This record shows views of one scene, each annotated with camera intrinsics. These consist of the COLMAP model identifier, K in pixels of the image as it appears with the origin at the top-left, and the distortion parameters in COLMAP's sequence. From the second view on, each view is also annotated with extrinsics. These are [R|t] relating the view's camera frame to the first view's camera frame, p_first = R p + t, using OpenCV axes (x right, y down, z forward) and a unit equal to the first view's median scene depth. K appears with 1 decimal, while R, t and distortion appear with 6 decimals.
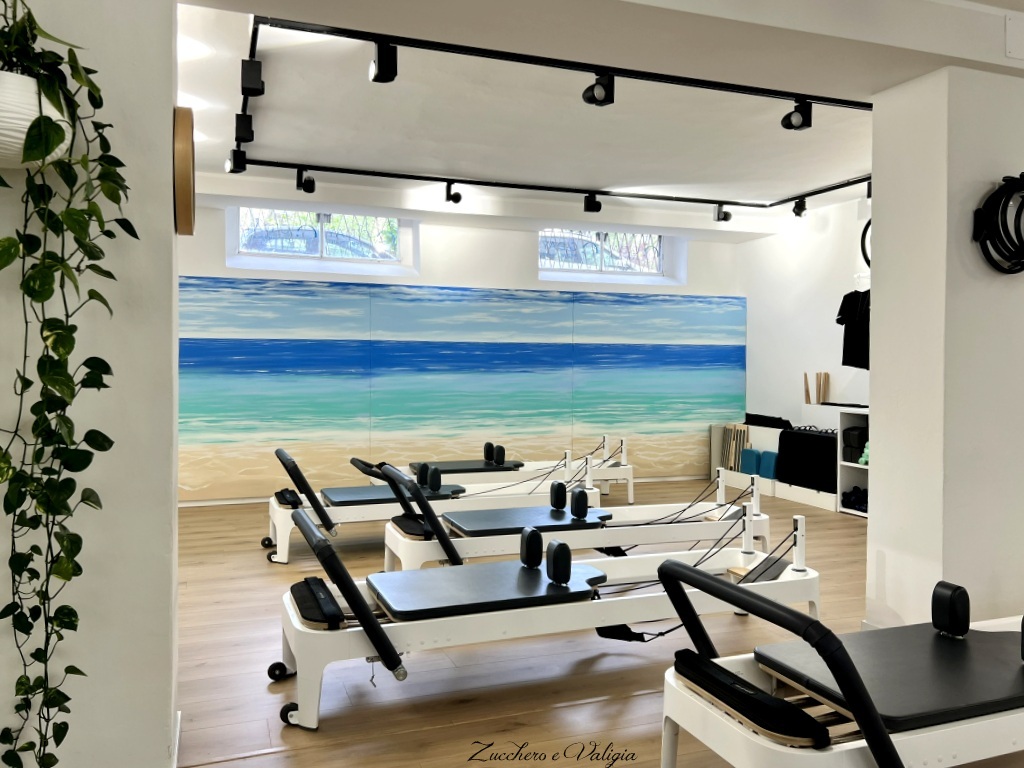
lens RADIAL K [[816.1, 0, 526.5], [0, 816.1, 372.1], [0, 0, 1]] dist [0.099665, -0.017899]
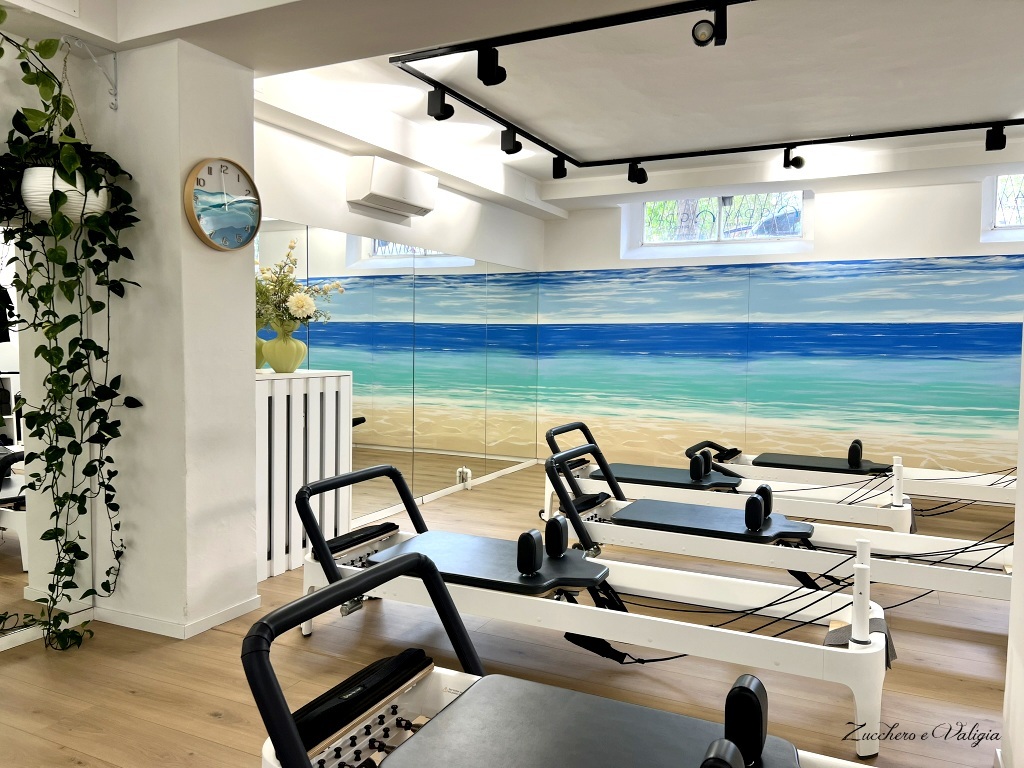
lens RADIAL K [[788.1, 0, 496.1], [0, 788.1, 381.5], [0, 0, 1]] dist [0.057135, -0.068506]
pose [[0.677194, 0.043018, -0.734546, 0.292629], [-0.015762, 0.998909, 0.043969, -0.005870], [0.735636, -0.018198, 0.677133, 0.142701]]
